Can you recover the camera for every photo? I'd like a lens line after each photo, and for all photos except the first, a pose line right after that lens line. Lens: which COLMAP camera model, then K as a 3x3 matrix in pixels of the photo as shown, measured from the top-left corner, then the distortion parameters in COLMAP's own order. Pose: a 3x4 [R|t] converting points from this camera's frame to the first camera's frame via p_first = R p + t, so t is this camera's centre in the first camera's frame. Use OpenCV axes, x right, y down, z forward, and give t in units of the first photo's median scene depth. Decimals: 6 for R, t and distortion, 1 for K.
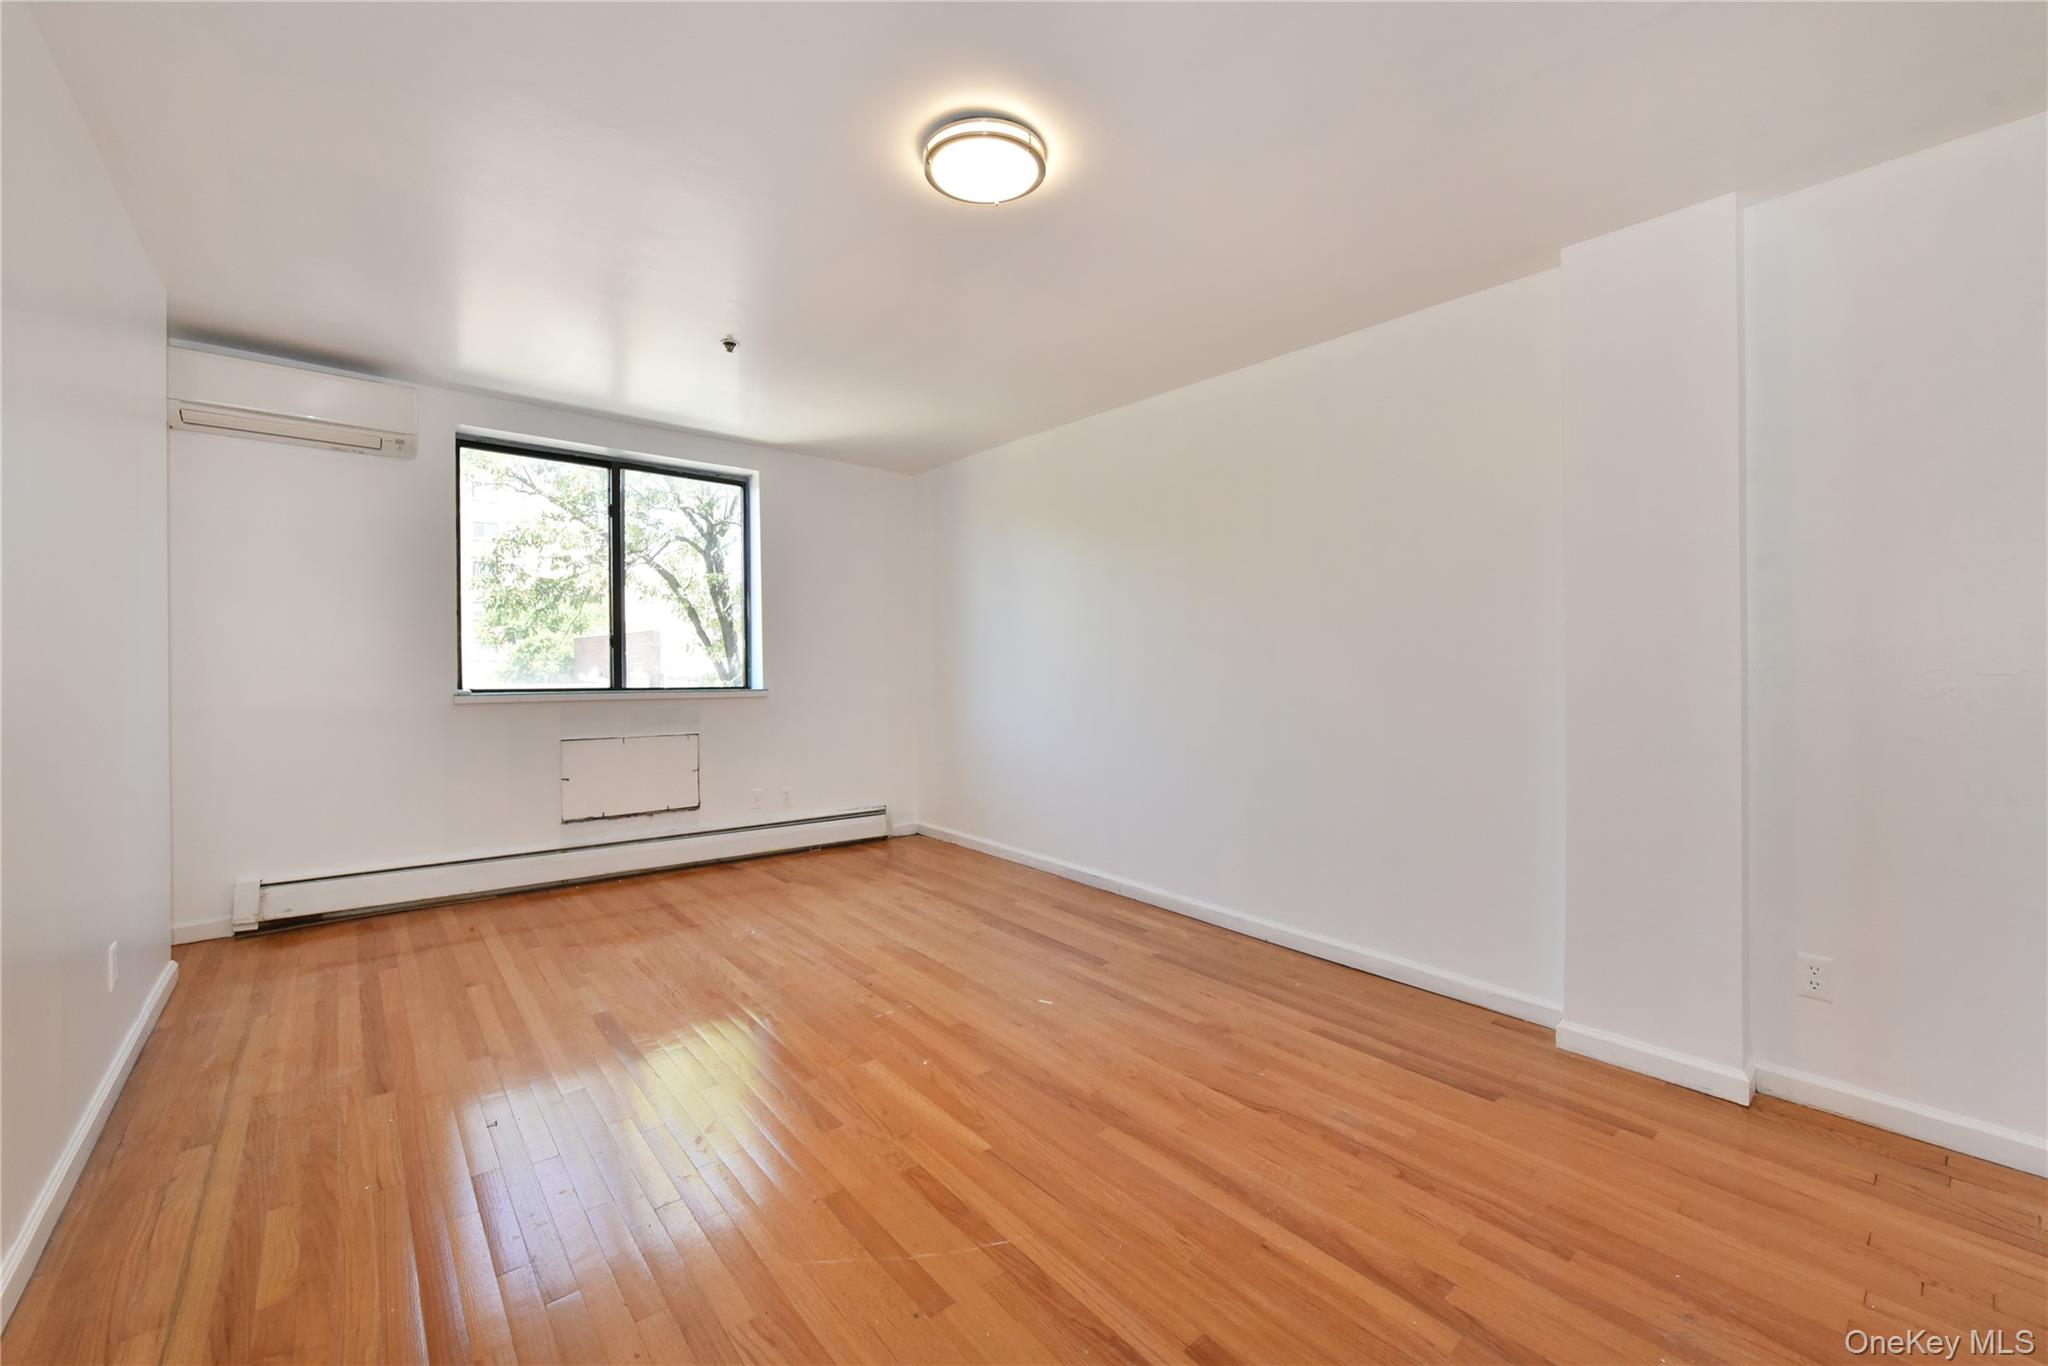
lens RADIAL K [[803.0, 0, 1024.0], [0, 803.0, 683.0], [0, 0, 1]] dist [0.014464, -0.000099]
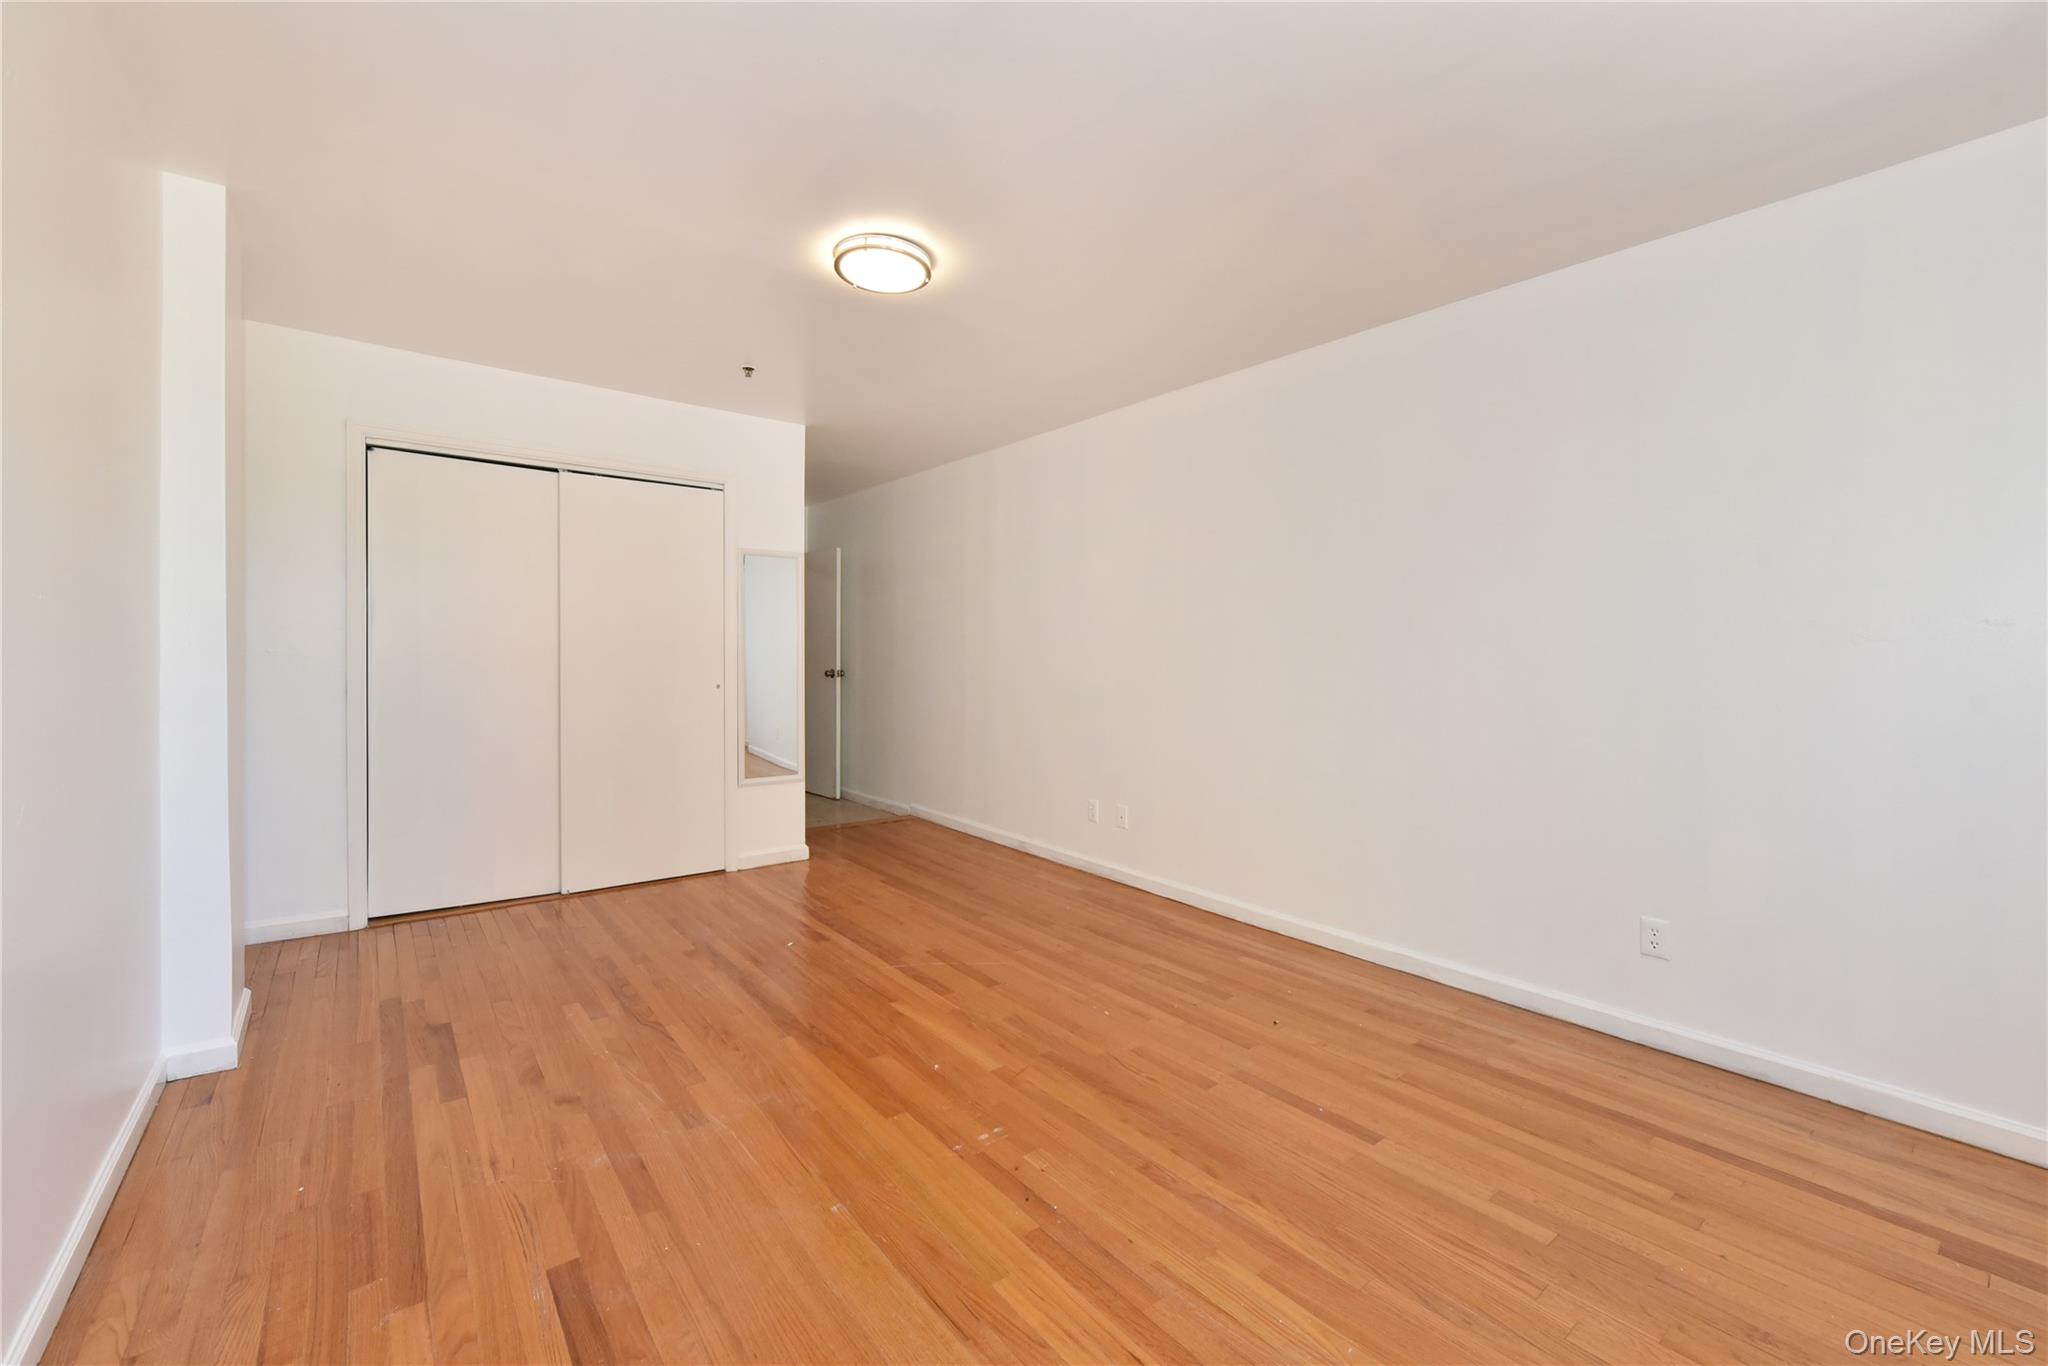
lens RADIAL K [[813.3, 0, 1024.0], [0, 813.3, 683.0], [0, 0, 1]] dist [-0.005918, -0.000491]
pose [[-0.999576, -0.019912, 0.021252, -0.261775], [-0.018948, 0.998824, 0.044627, -0.036886], [-0.022116, 0.044205, -0.998778, 2.140270]]
